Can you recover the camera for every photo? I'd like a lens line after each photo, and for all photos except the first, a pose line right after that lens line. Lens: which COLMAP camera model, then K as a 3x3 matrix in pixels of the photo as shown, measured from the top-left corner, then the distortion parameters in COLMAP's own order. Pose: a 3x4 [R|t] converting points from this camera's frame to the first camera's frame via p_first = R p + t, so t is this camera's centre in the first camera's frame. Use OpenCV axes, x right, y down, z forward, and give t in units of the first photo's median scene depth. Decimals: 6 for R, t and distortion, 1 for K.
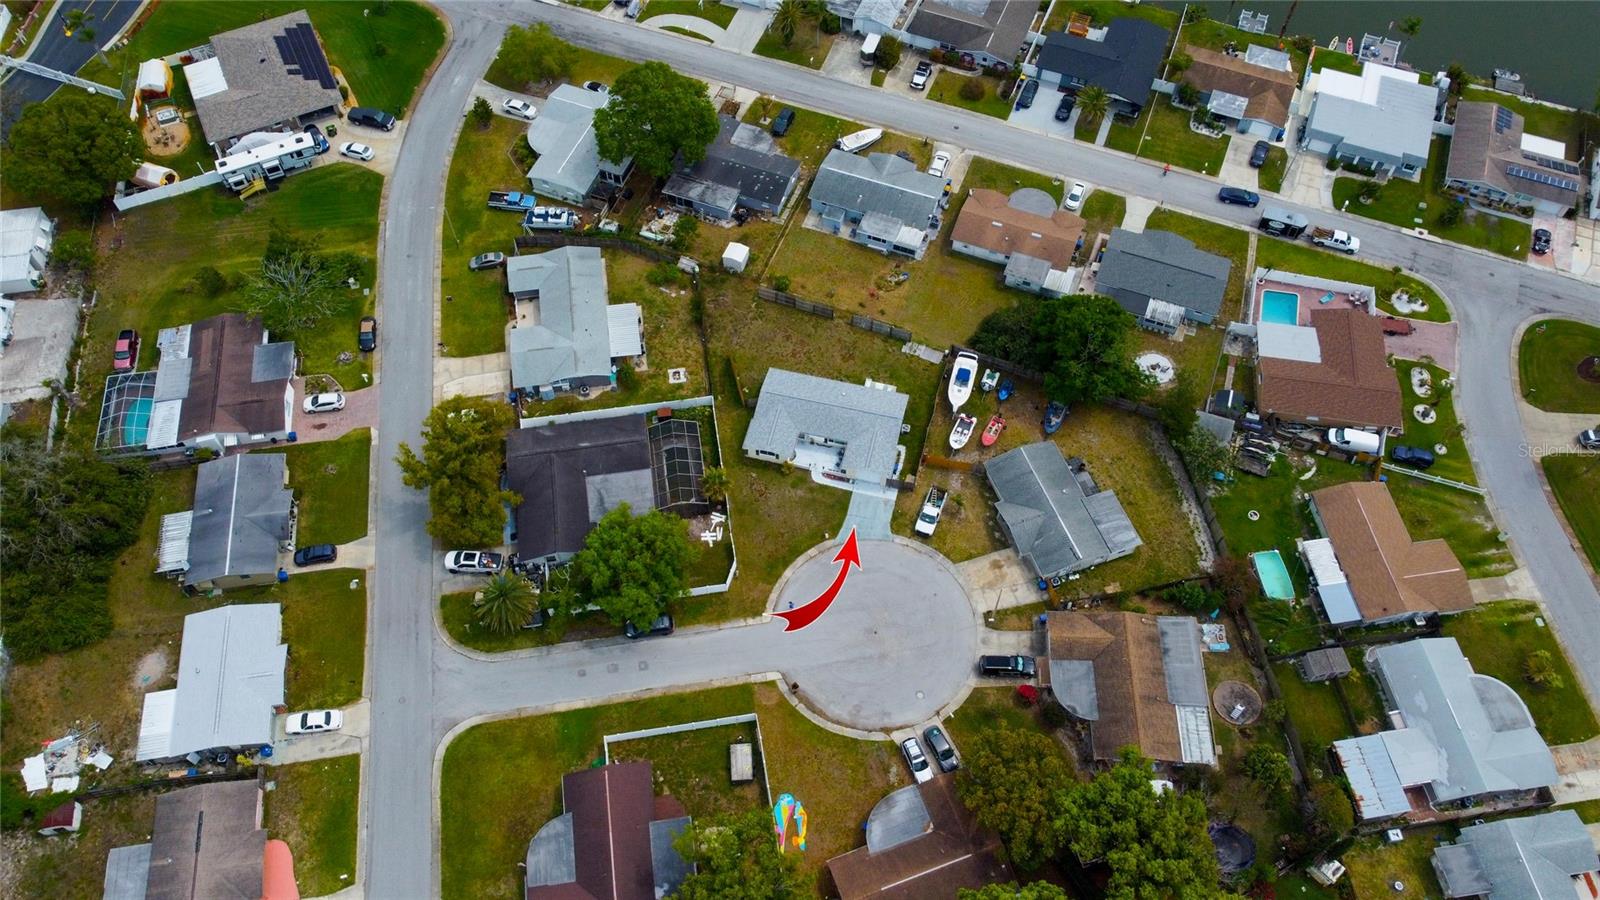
lens RADIAL K [[1214.3, 0, 798.3], [0, 1214.3, 457.1], [0, 0, 1]] dist [0.002875, -0.006332]
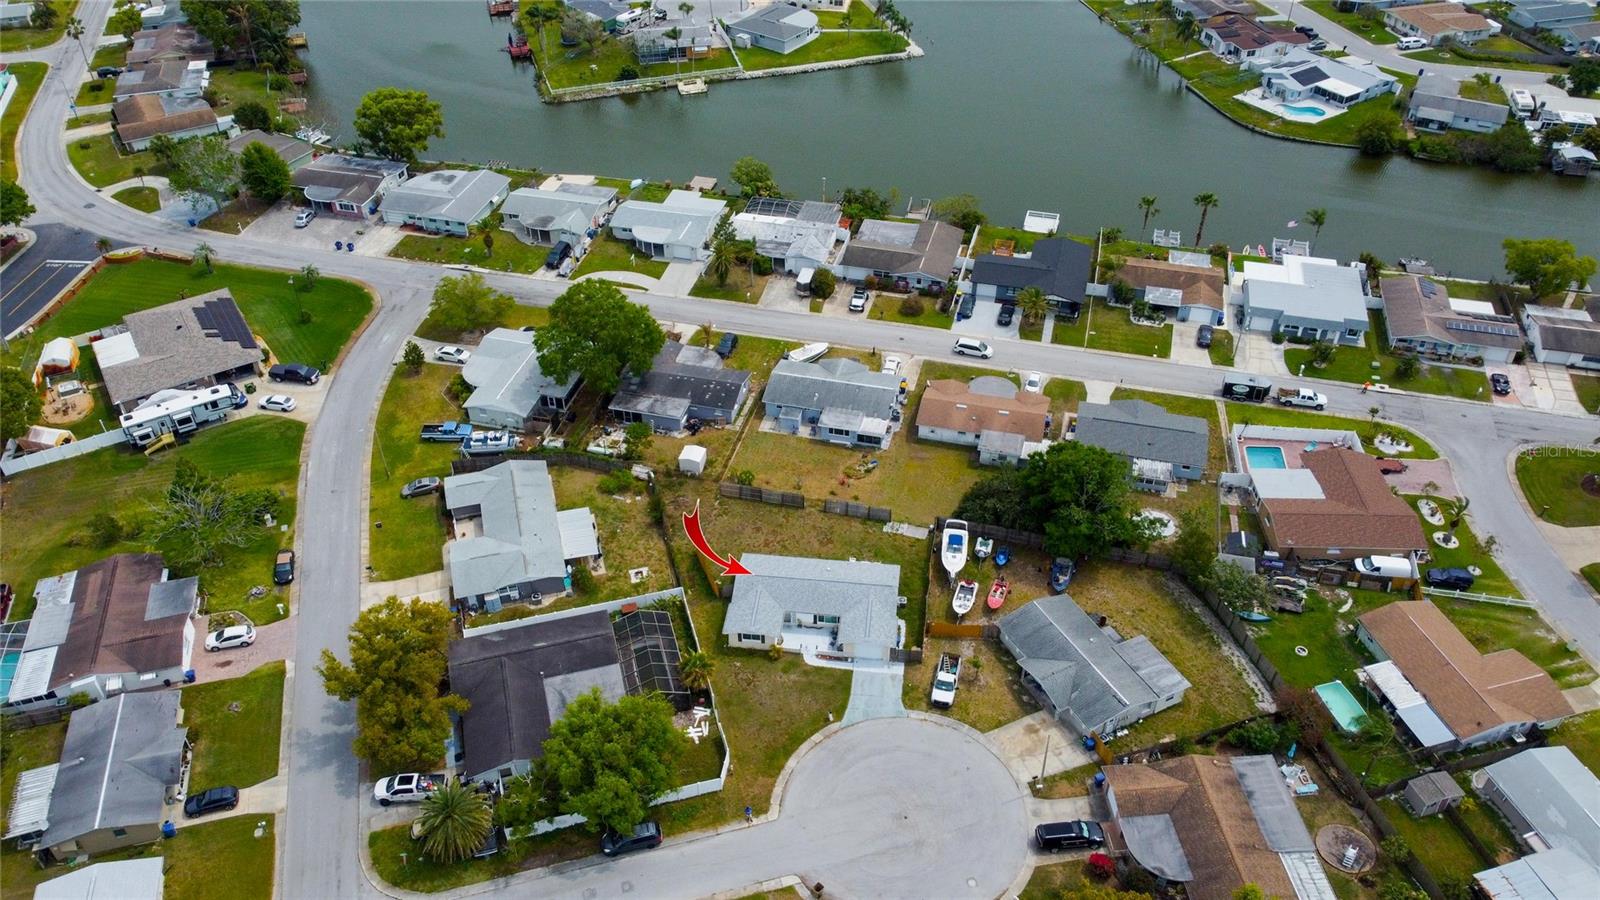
lens RADIAL K [[1220.2, 0, 800.0], [0, 1220.2, 450.0], [0, 0, 1]] dist [0.000210, 0.002002]
pose [[0.993026, -0.080234, 0.086382, -0.055405], [0.104828, 0.936184, -0.335516, 0.168145], [-0.053950, 0.342231, 0.938066, 0.125434]]
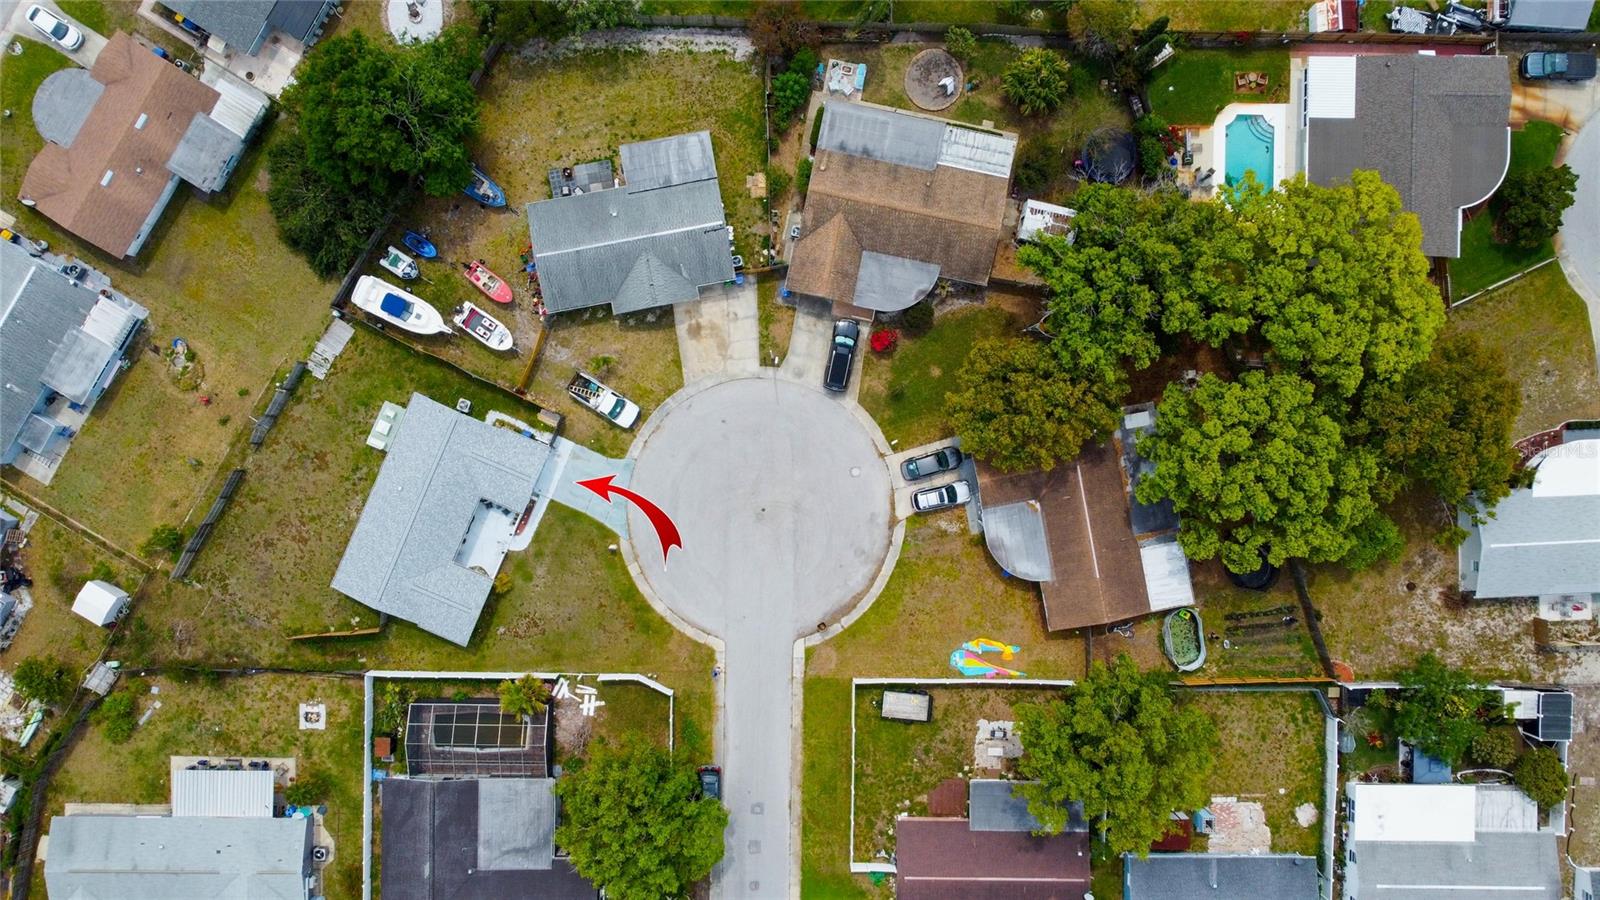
lens RADIAL K [[1204.3, 0, 800.8], [0, 1204.3, 461.0], [0, 0, 1]] dist [0.005535, 0.001024]
pose [[0.169221, -0.985419, -0.017726, 0.103548], [0.829926, 0.132772, 0.541843, -0.235666], [-0.531589, -0.106402, 0.840293, 0.321069]]
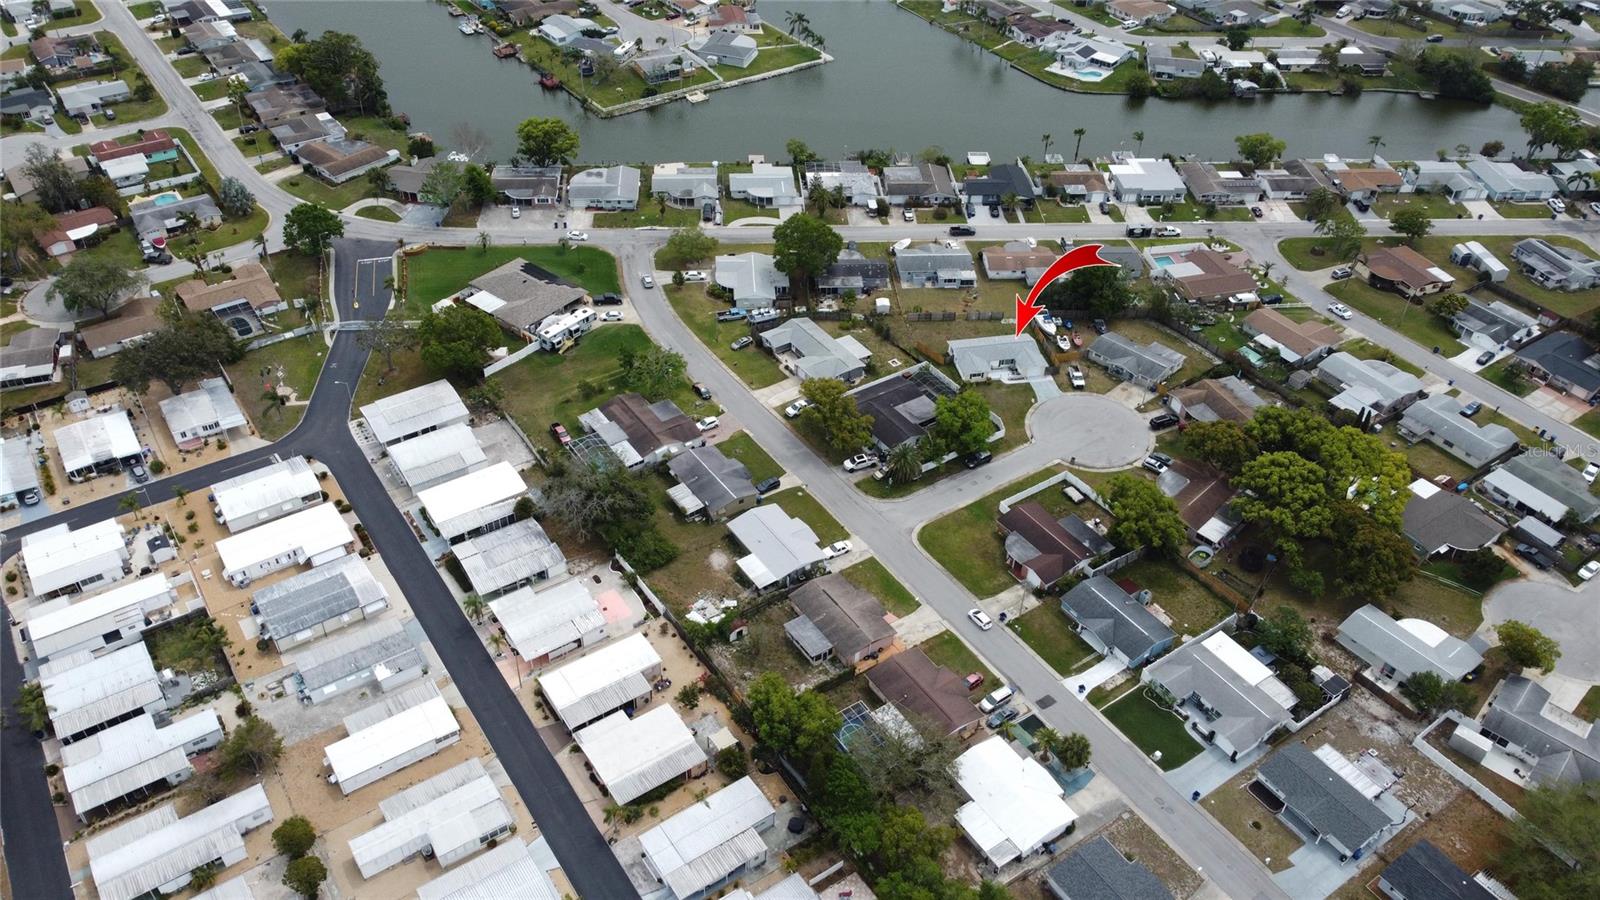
lens RADIAL K [[1214.3, 0, 798.3], [0, 1214.3, 457.1], [0, 0, 1]] dist [0.002875, -0.006332]
pose [[0.904320, -0.252356, 0.344269, -0.853347], [0.349613, 0.900617, -0.258186, 0.445116], [-0.244899, 0.353844, 0.902673, -0.418211]]
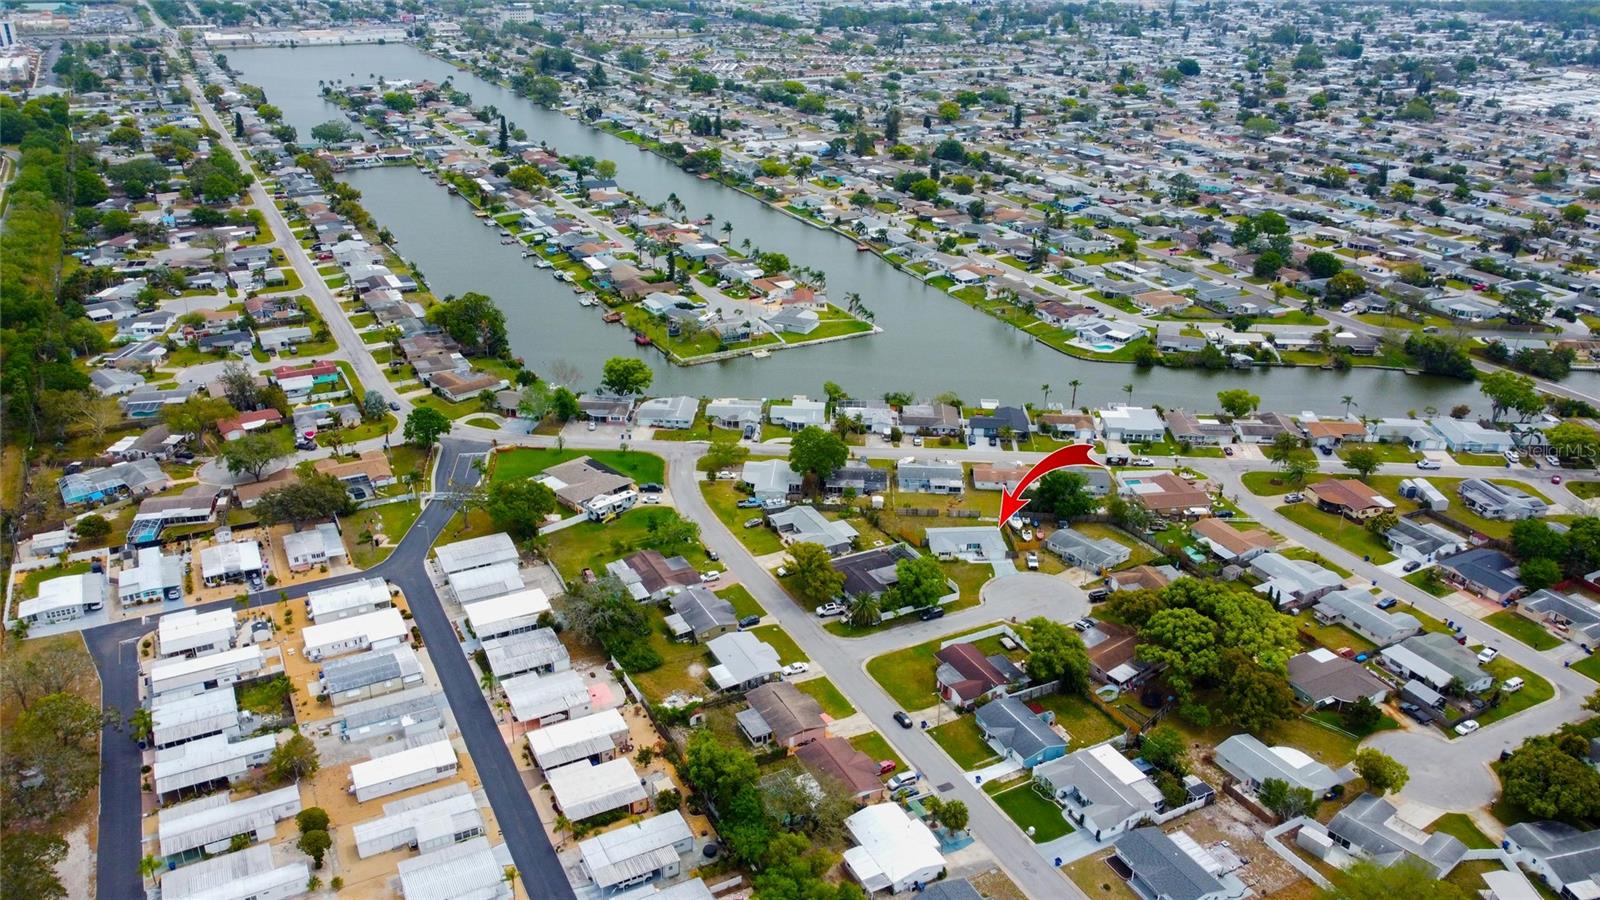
lens RADIAL K [[1211.3, 0, 795.6], [0, 1211.3, 463.8], [0, 0, 1]] dist [0.010193, -0.016942]
pose [[0.950735, -0.121834, 0.285062, -0.796829], [0.259335, 0.816378, -0.516015, 0.827885], [-0.169850, 0.564520, 0.807755, -0.632806]]
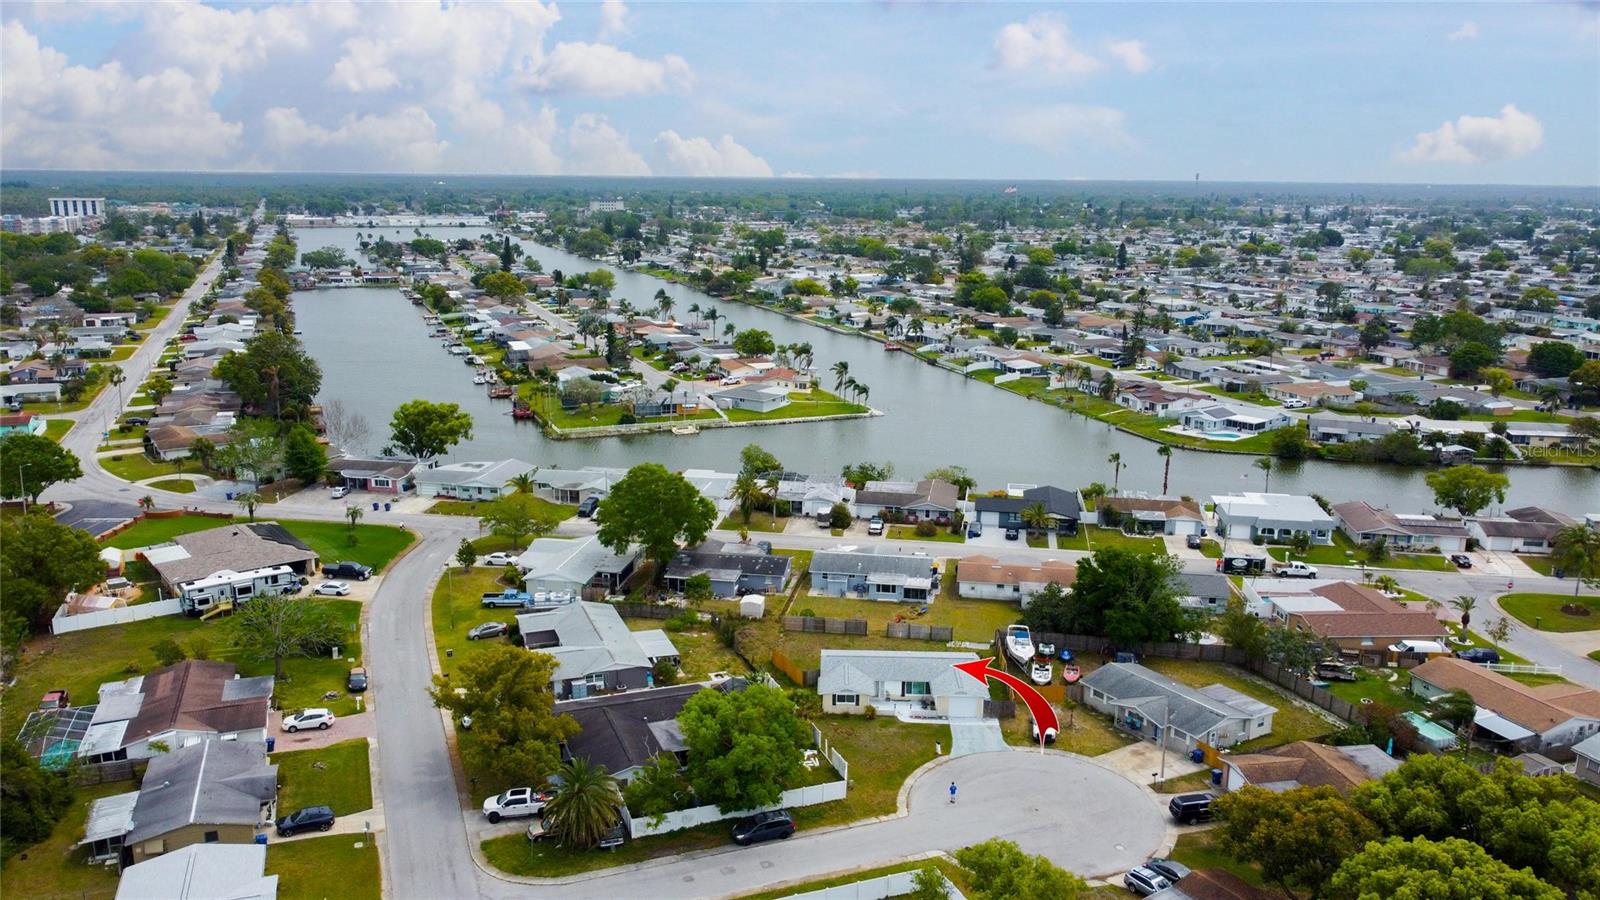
lens RADIAL K [[1214.3, 0, 798.3], [0, 1214.3, 457.1], [0, 0, 1]] dist [0.002875, -0.006332]
pose [[0.978558, -0.038252, 0.202387, -0.230416], [0.170730, 0.700296, -0.693136, 0.478500], [-0.115217, 0.712827, 0.691811, 0.263461]]
